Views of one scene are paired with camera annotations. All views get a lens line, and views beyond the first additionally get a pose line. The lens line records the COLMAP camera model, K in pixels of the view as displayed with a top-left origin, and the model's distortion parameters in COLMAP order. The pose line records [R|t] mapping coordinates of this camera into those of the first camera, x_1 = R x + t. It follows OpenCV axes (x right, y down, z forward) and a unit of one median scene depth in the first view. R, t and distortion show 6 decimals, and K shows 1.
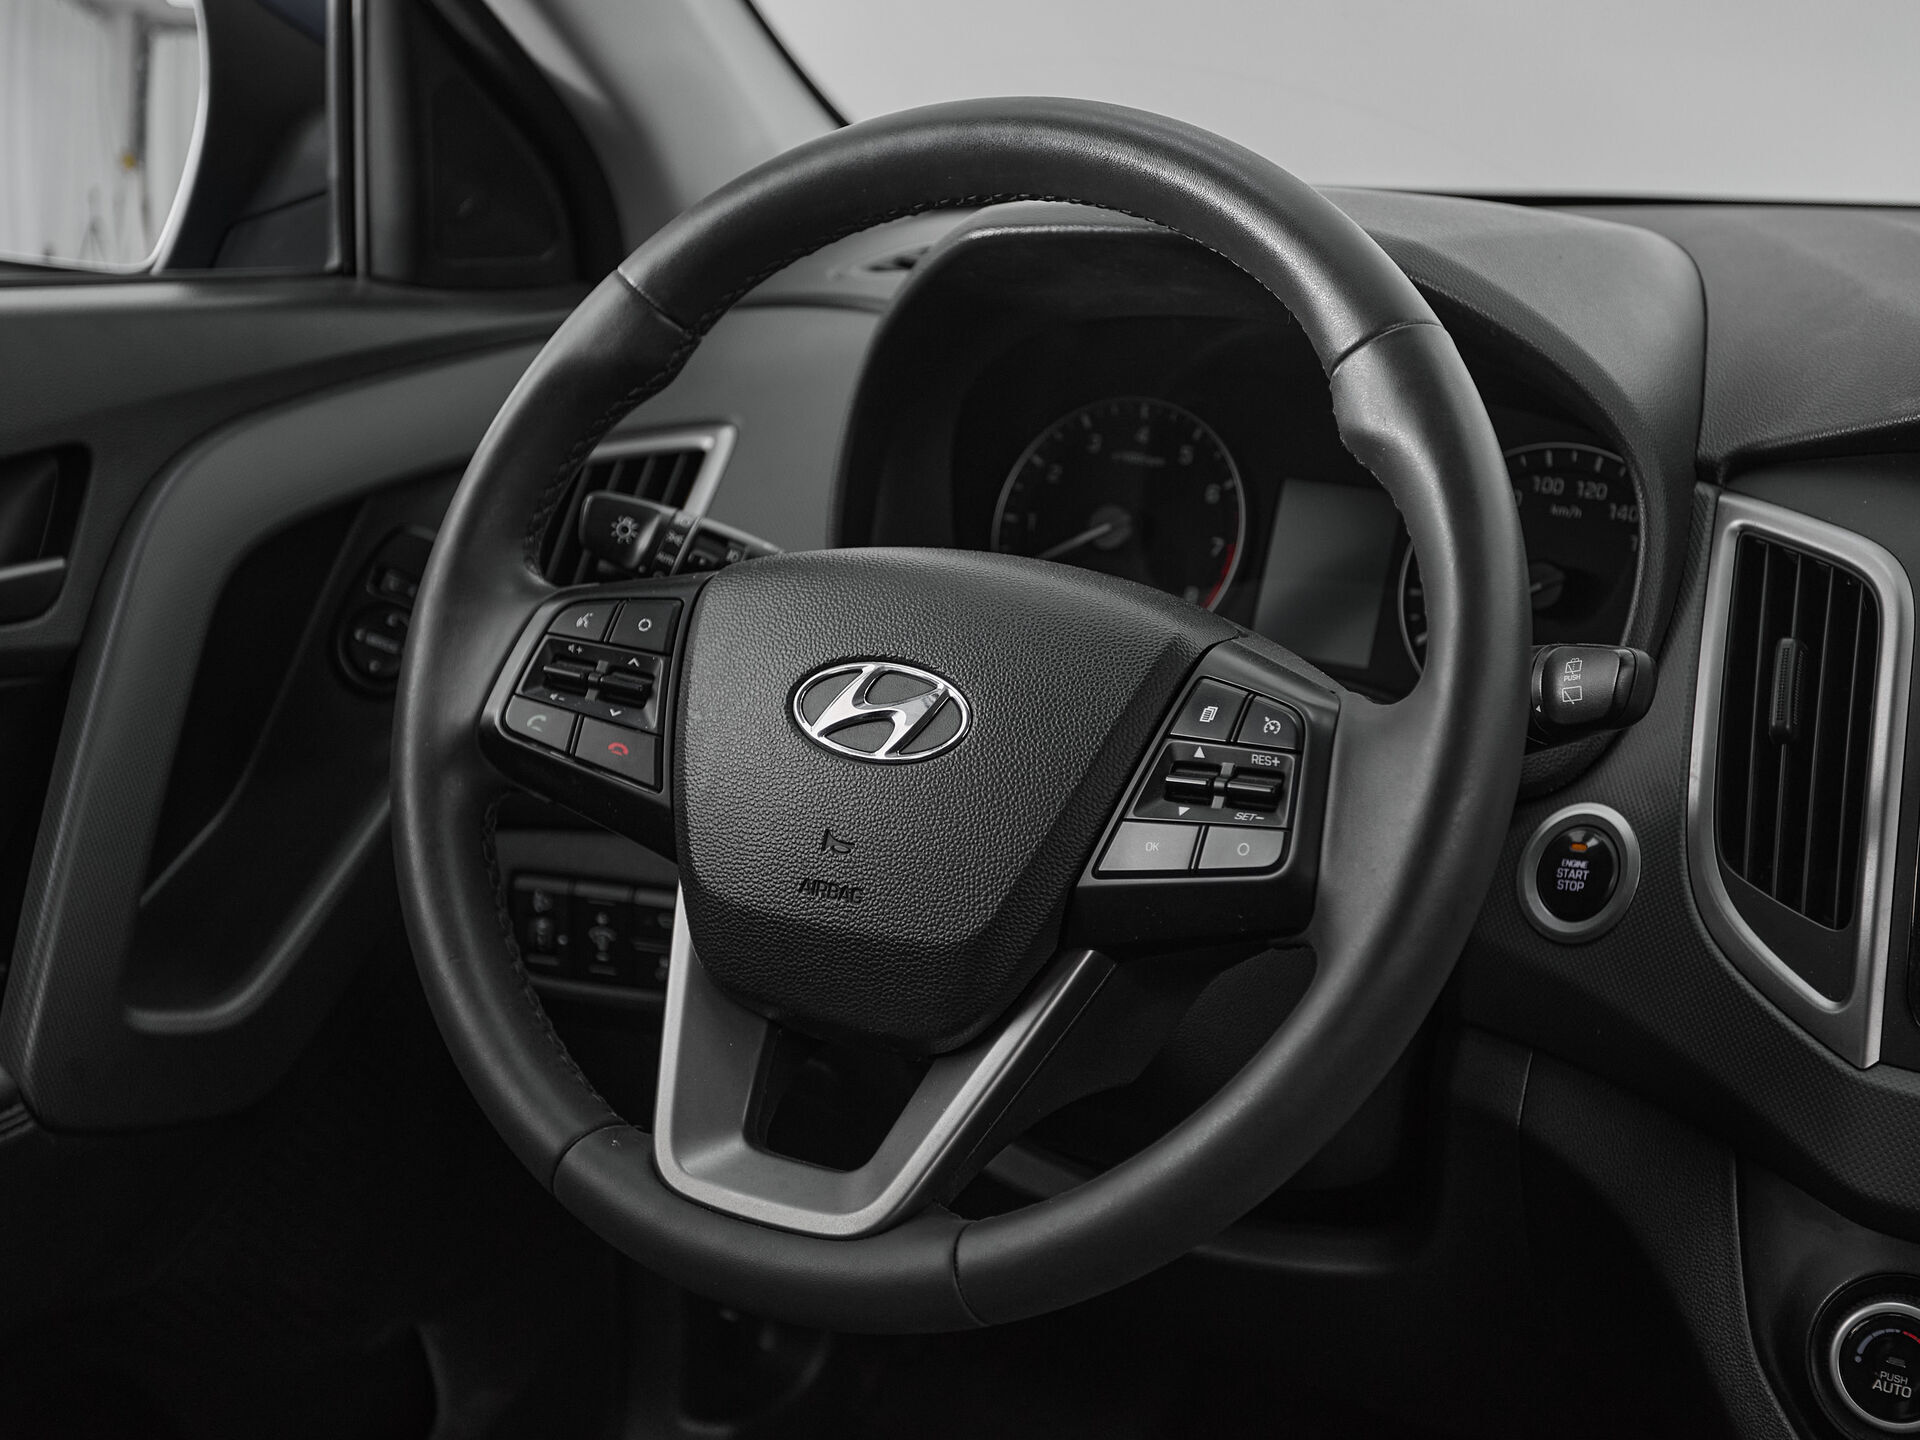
lens RADIAL K [[2881.9, 0, 897.1], [0, 2881.9, 723.4], [0, 0, 1]] dist [-0.018493, 0.215209]
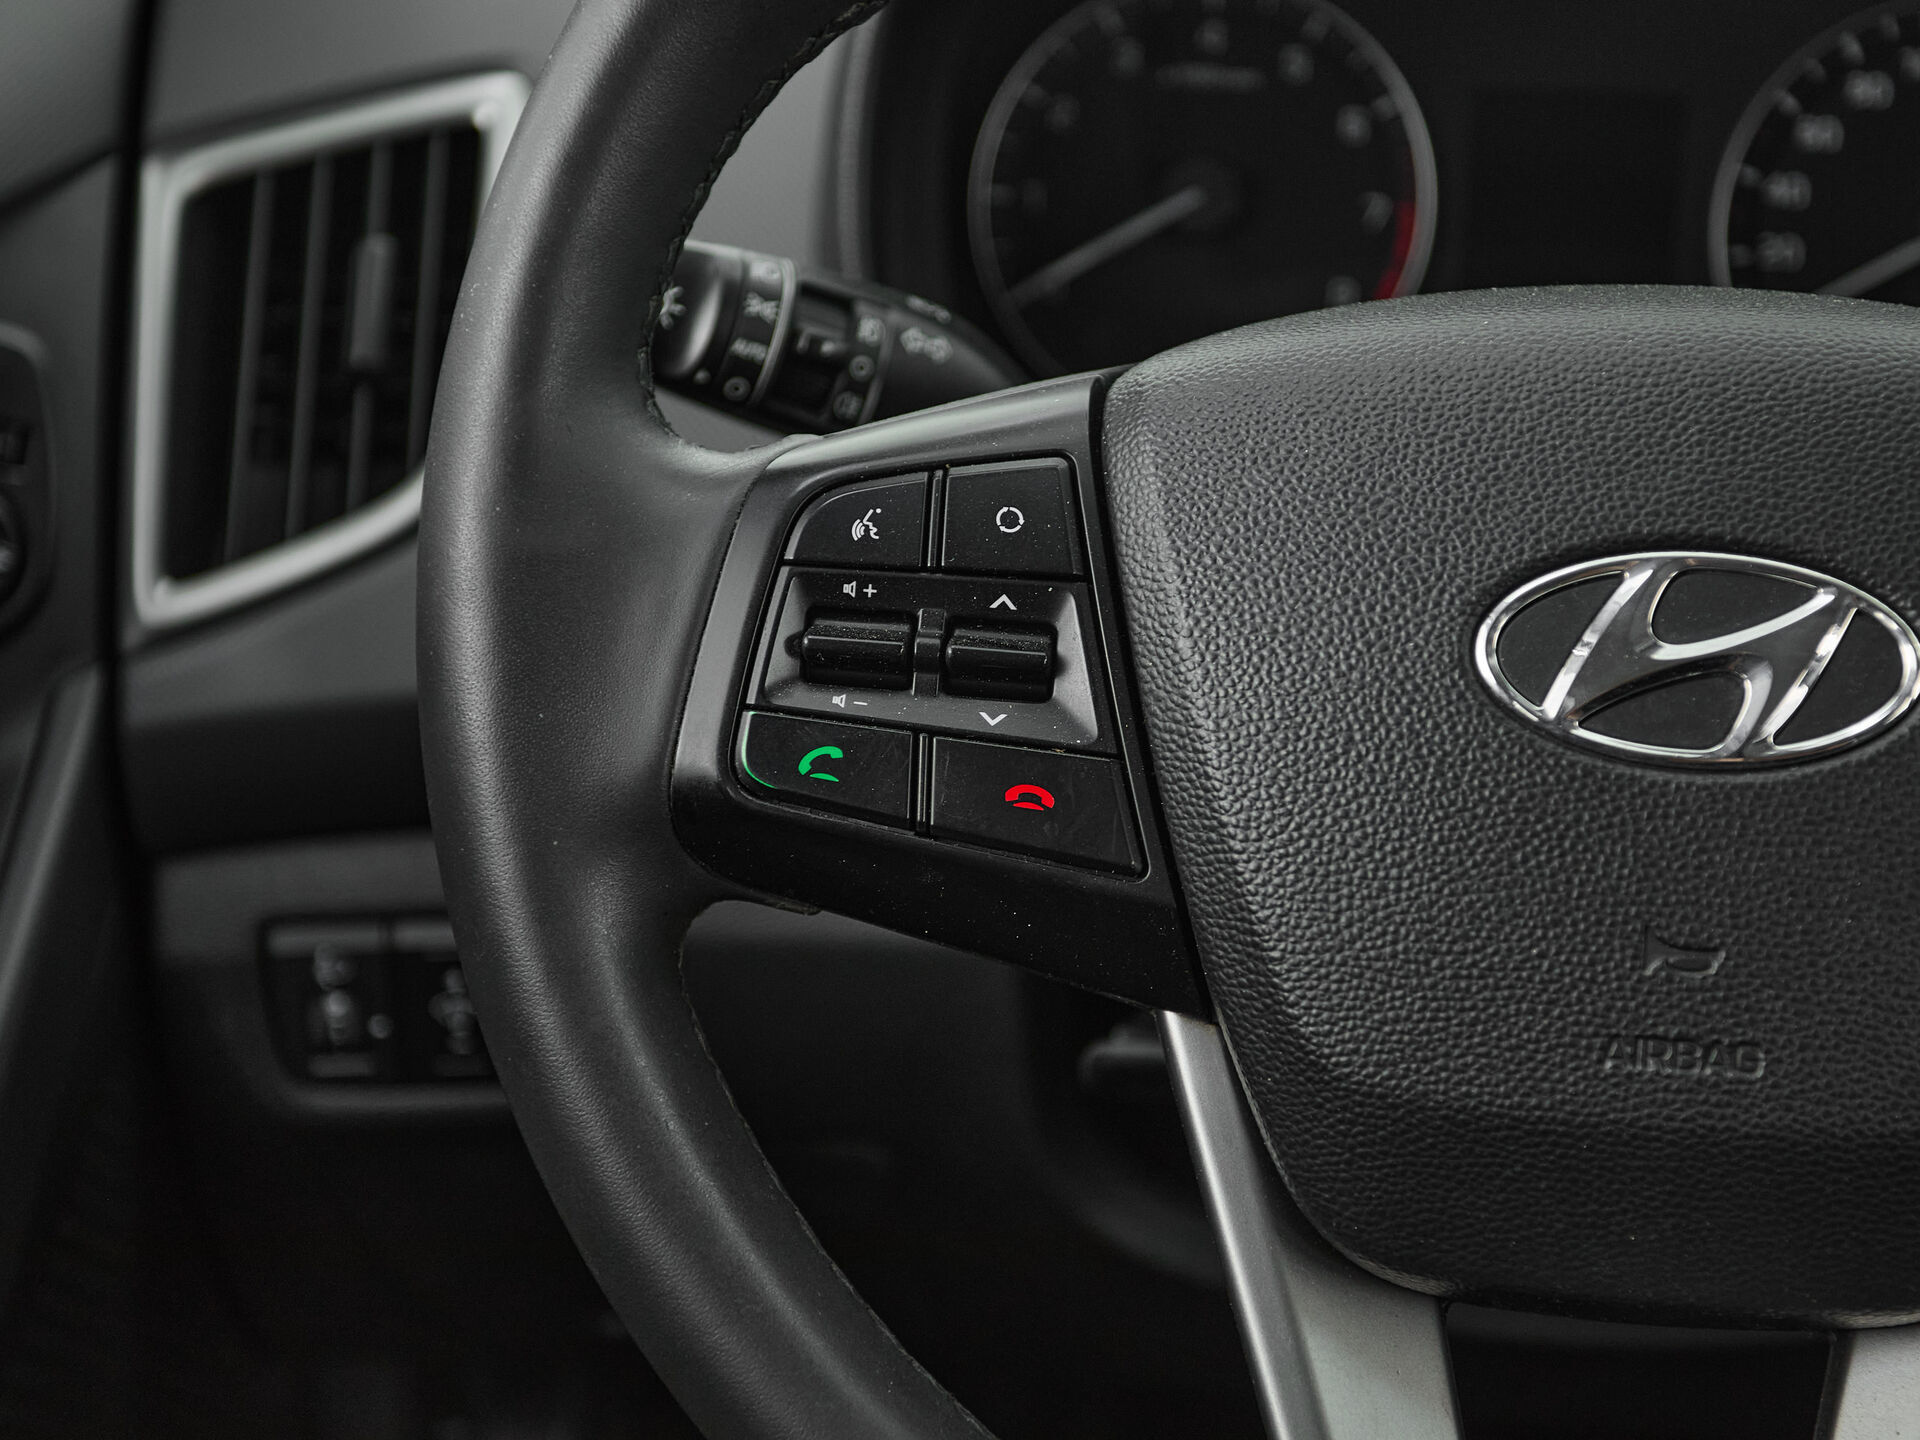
lens RADIAL K [[2890.3, 0, 957.4], [0, 2890.3, 767.3], [0, 0, 1]] dist [-0.006643, 0.103913]
pose [[0.913657, -0.169410, 0.369501, -0.280935], [0.112584, 0.978917, 0.170431, -0.077213], [-0.390584, -0.114116, 0.913467, 0.583769]]
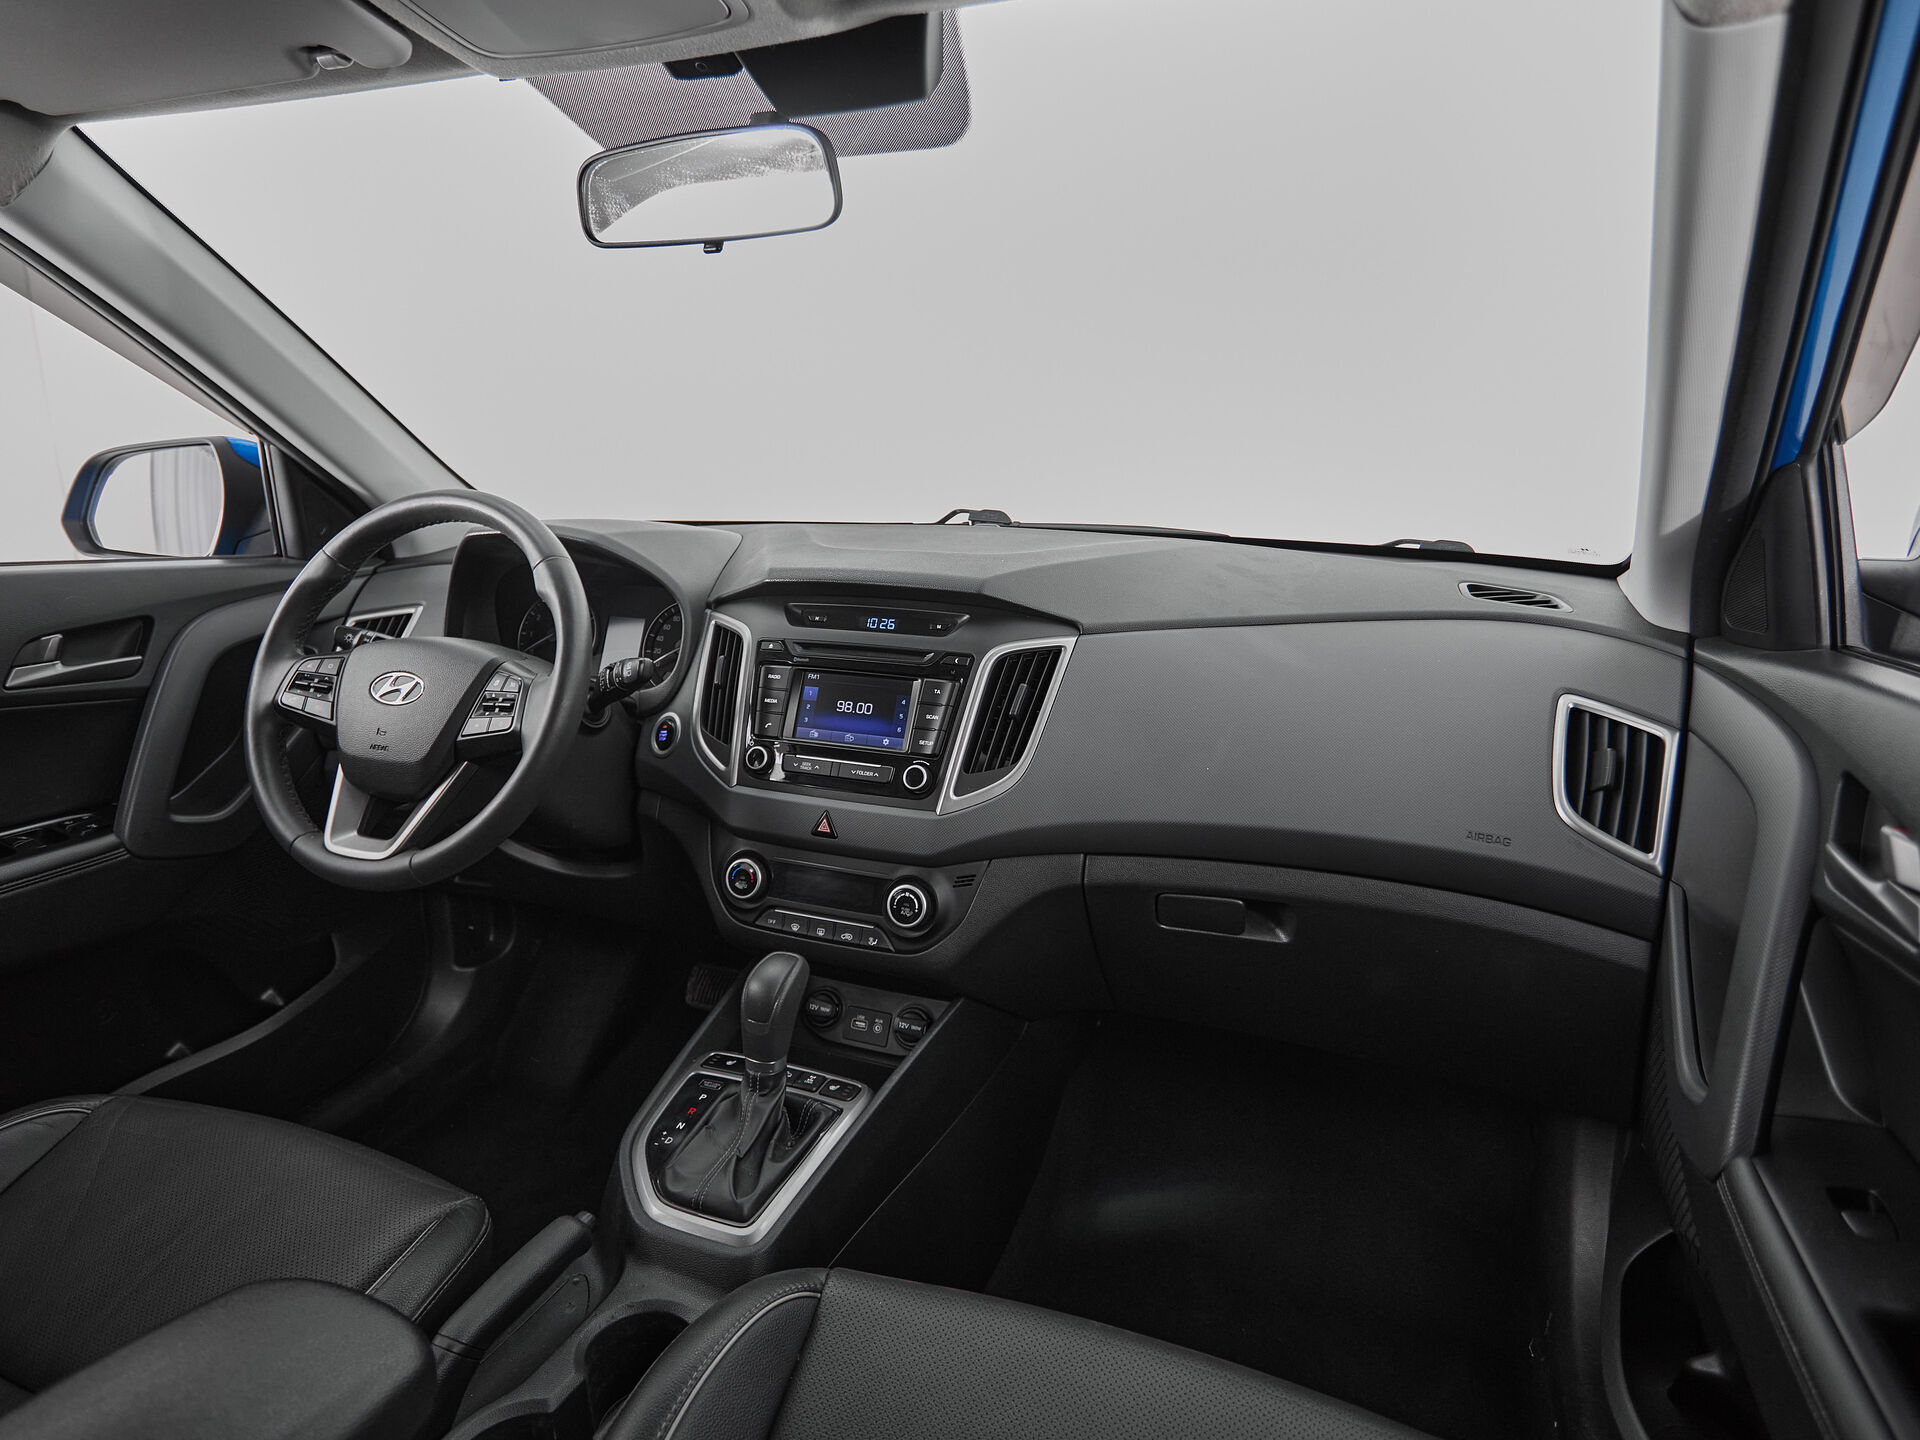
lens RADIAL K [[1141.4, 0, 950.6], [0, 1141.4, 703.7], [0, 0, 1]] dist [0.000279, -0.000776]
pose [[0.982655, -0.046503, 0.179517, 0.335666], [0.052424, 0.998222, -0.028377, 0.073100], [-0.177879, 0.037296, 0.983345, -0.278065]]
